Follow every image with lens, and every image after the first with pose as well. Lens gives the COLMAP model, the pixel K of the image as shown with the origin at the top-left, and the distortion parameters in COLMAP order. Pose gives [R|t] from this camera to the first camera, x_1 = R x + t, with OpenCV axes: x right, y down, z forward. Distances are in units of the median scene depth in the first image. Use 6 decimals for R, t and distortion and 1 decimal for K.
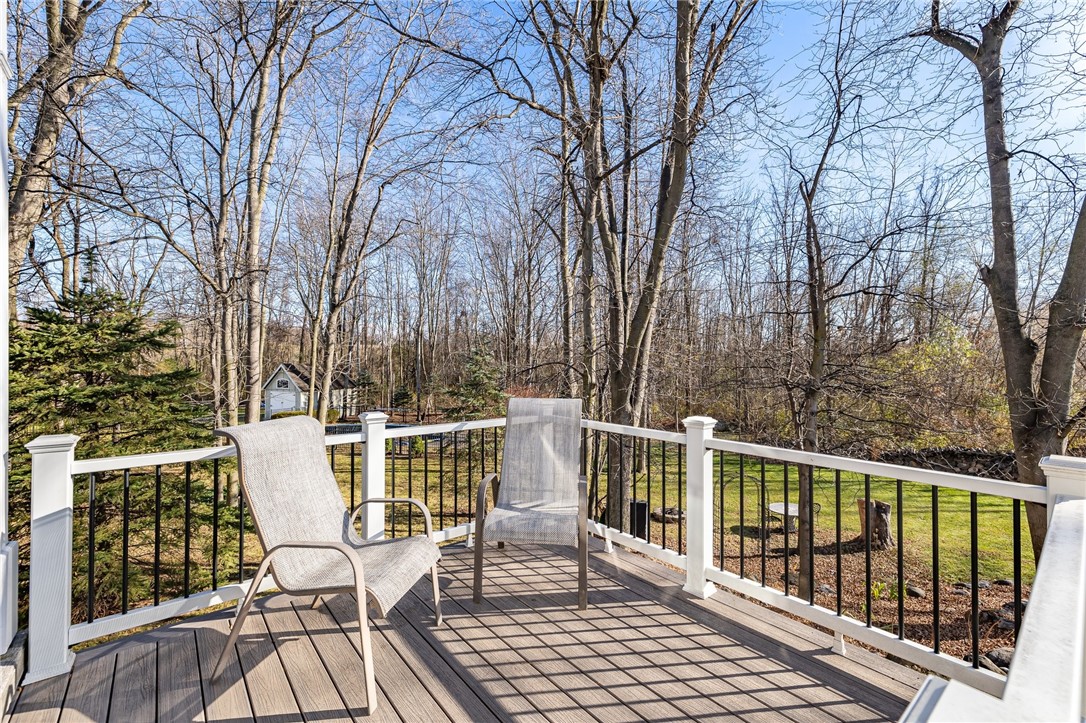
lens RADIAL K [[452.4, 0, 544.9], [0, 452.4, 355.6], [0, 0, 1]] dist [0.001164, -0.000081]
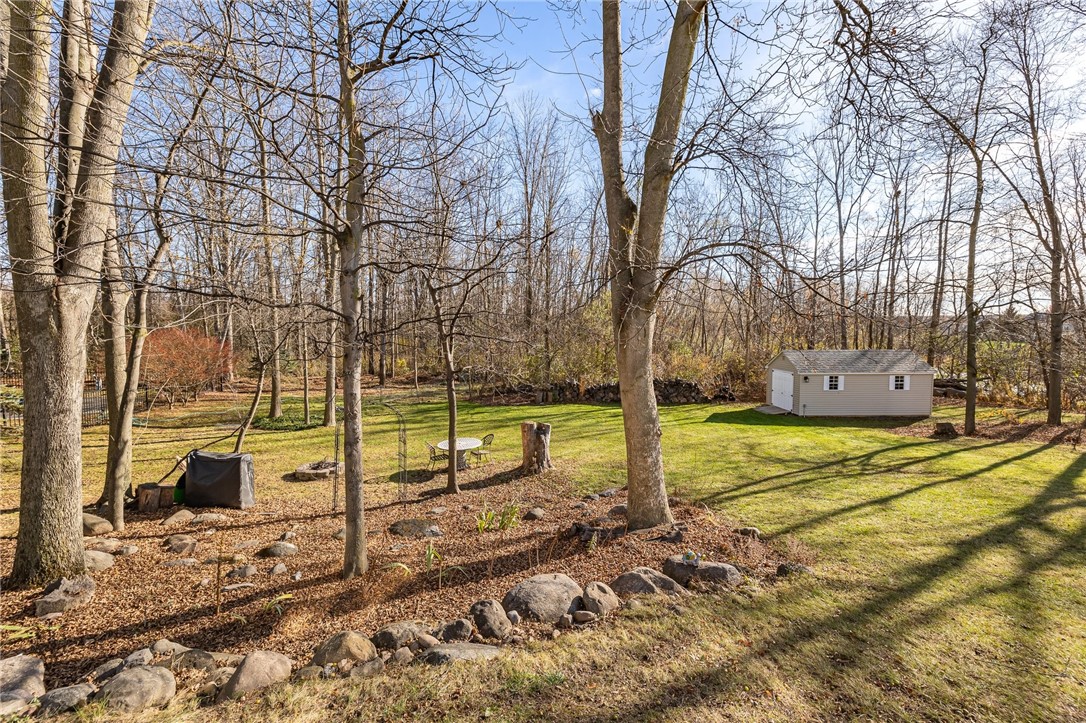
lens RADIAL K [[452.4, 0, 543.7], [0, 452.4, 363.6], [0, 0, 1]] dist [0.001164, -0.000081]
pose [[0.896671, -0.036239, 0.441211, 0.517543], [-0.002094, 0.996286, 0.086086, 0.185786], [-0.442692, -0.078115, 0.893265, 0.282449]]
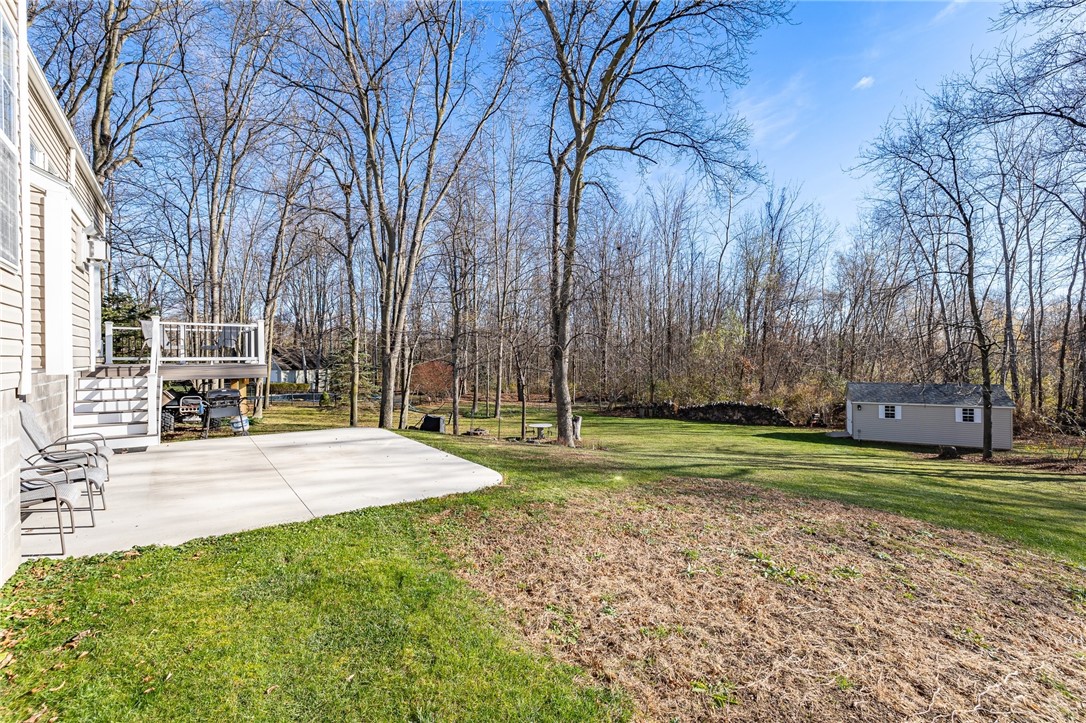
lens RADIAL K [[452.4, 0, 538.4], [0, 452.4, 357.3], [0, 0, 1]] dist [0.001164, -0.000081]
pose [[0.999070, -0.004934, -0.042842, 0.991474], [0.005226, 0.999964, 0.006706, 0.141262], [0.042808, -0.006924, 0.999059, -0.973303]]
